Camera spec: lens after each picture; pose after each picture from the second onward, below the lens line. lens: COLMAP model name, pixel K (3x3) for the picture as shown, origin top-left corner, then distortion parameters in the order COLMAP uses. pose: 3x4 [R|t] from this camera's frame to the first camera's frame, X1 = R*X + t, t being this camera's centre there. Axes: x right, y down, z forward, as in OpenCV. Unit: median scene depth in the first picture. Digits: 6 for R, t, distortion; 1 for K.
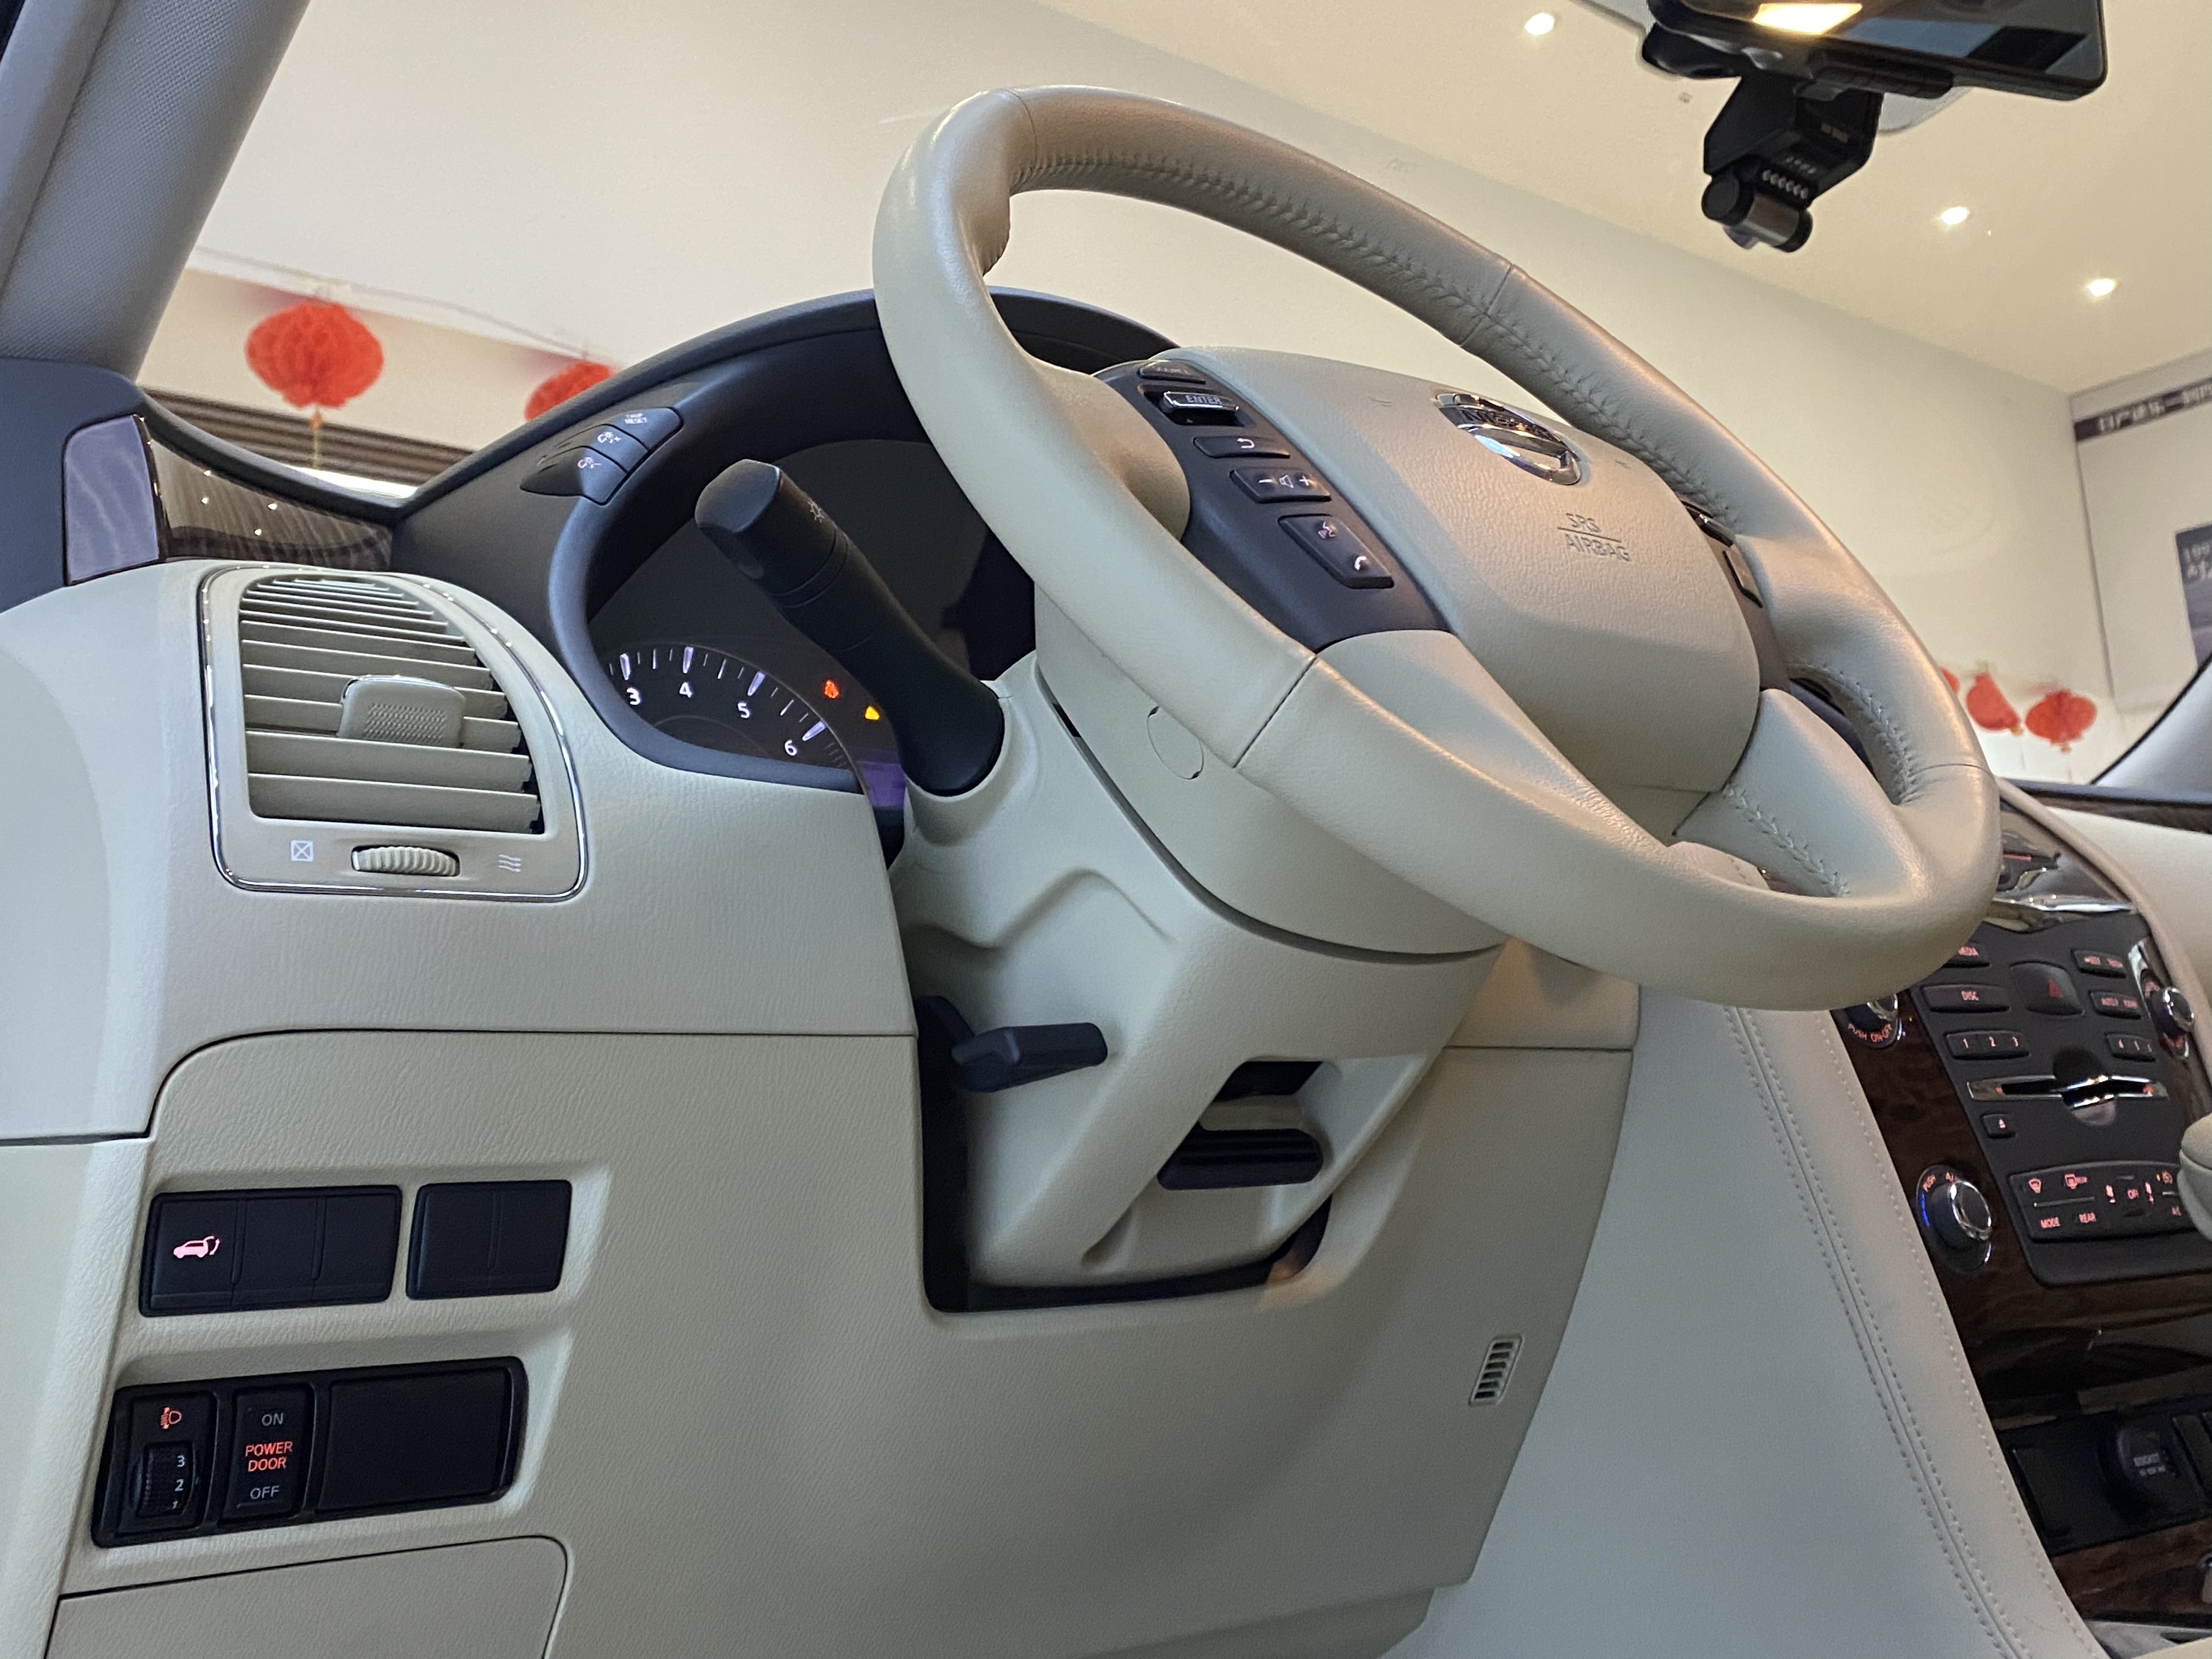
lens RADIAL K [[2285.0, 0, 1106.0], [0, 2285.0, 829.5], [0, 0, 1]] dist [0.106053, -0.228309]
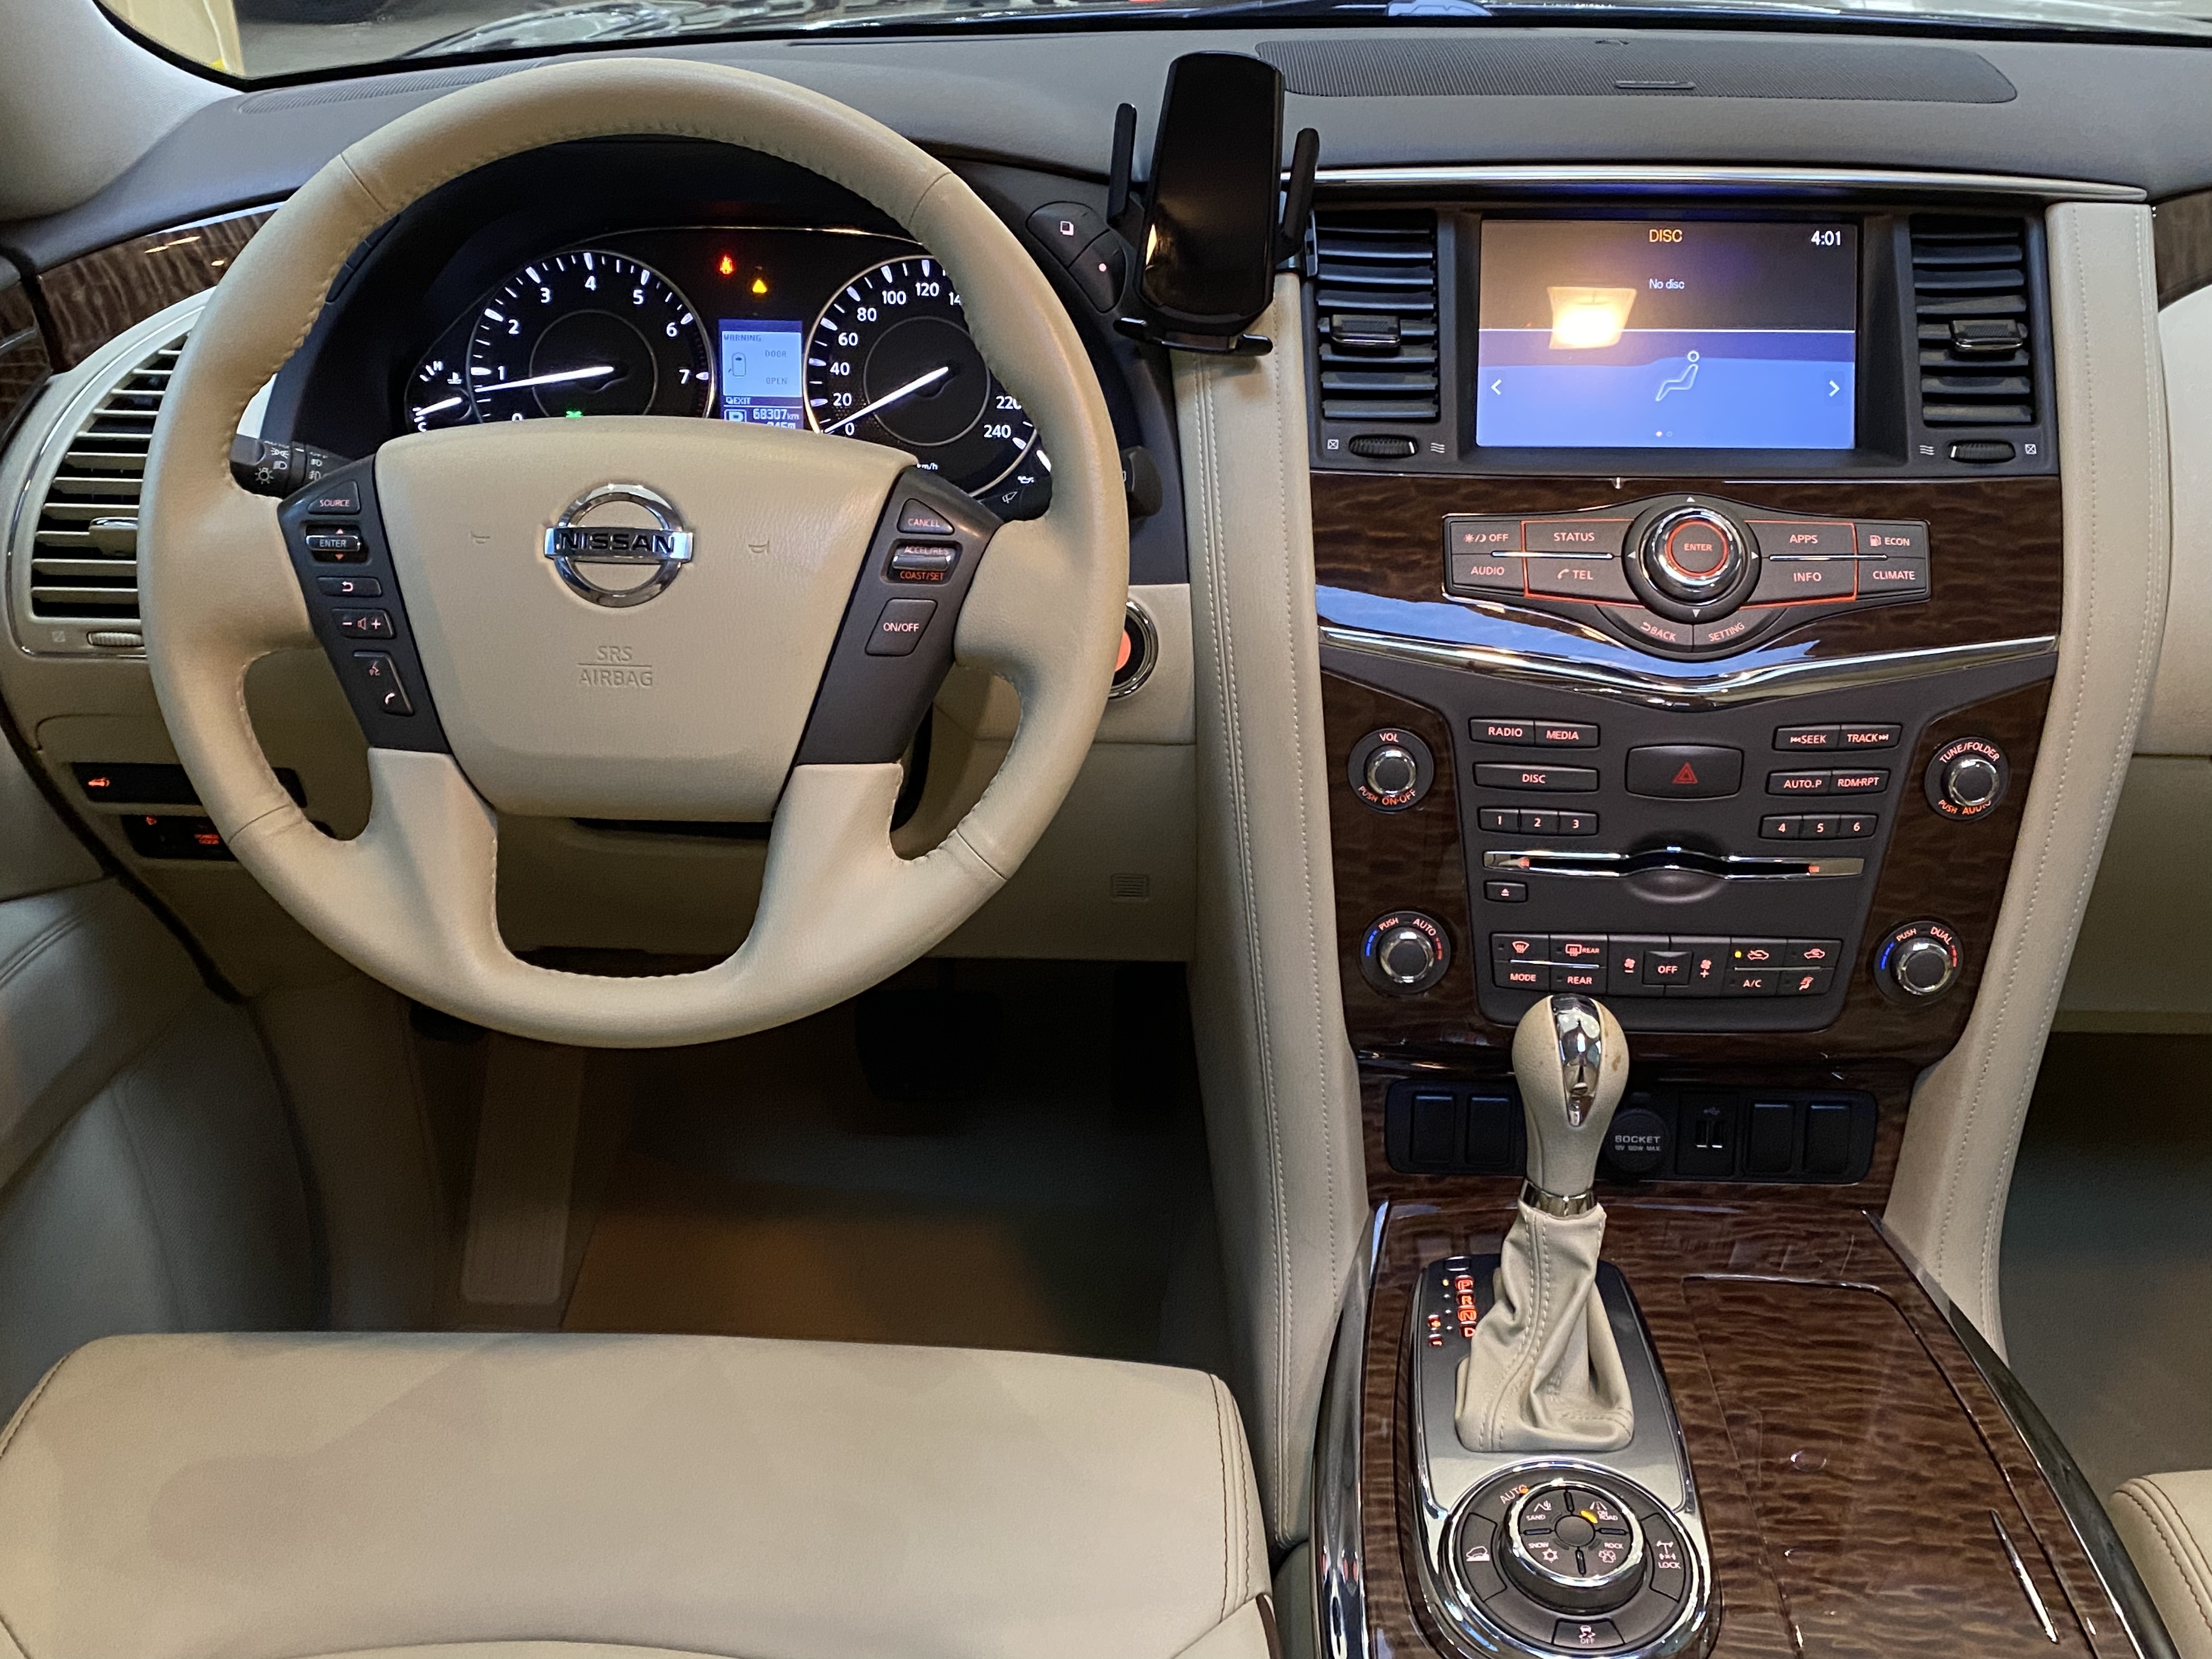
lens RADIAL K [[2285.0, 0, 1106.0], [0, 2285.0, 829.5], [0, 0, 1]] dist [0.106053, -0.228309]
pose [[0.748269, 0.399417, -0.529678, 0.860362], [0.071565, 0.745176, 0.663017, -0.678461], [0.659524, -0.534022, 0.529008, 0.316676]]
